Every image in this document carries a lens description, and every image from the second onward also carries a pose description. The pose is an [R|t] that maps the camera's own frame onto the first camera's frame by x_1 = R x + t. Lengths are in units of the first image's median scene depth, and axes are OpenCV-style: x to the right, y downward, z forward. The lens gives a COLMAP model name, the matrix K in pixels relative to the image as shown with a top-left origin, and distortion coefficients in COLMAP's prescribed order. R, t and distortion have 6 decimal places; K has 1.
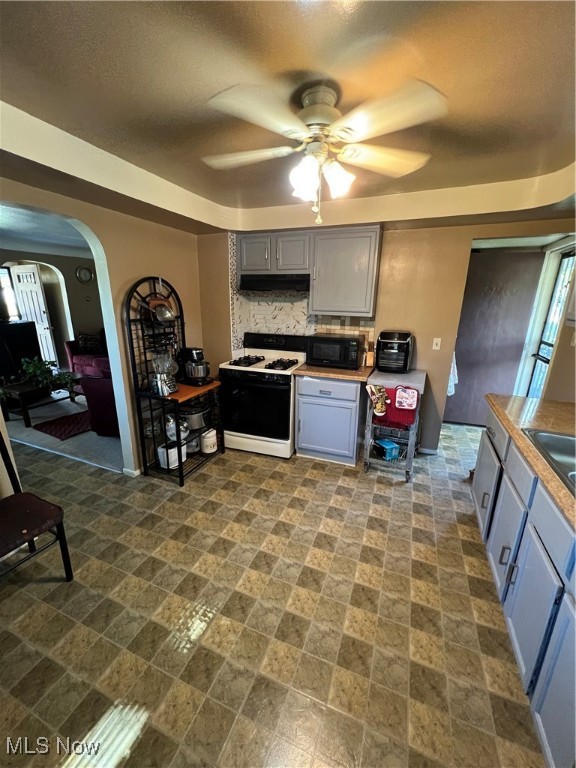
lens RADIAL K [[310.7, 0, 290.4], [0, 310.7, 383.3], [0, 0, 1]] dist [0.001434, 0.000065]
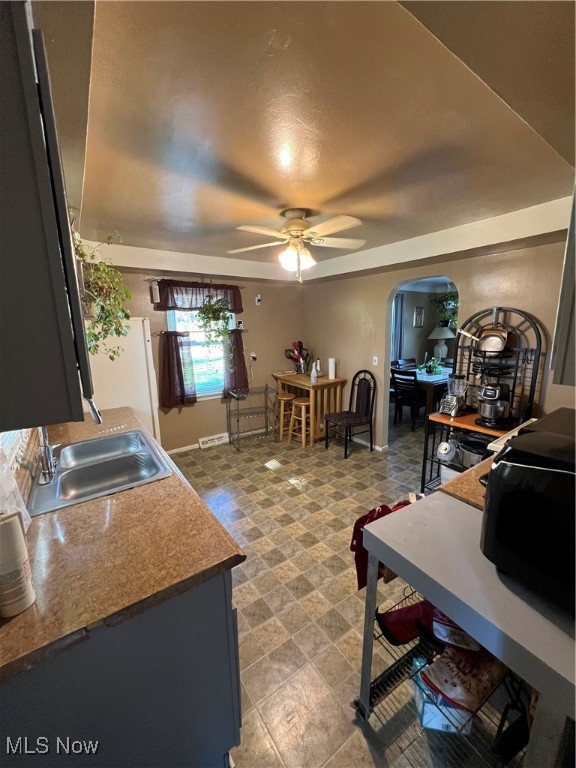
lens RADIAL K [[310.7, 0, 288.8], [0, 310.7, 385.0], [0, 0, 1]] dist [0.001434, 0.000065]
pose [[-0.544023, 0.157204, -0.824212, 1.145179], [-0.225450, 0.918783, 0.324051, -0.419108], [0.808215, 0.362110, -0.464398, 1.451720]]
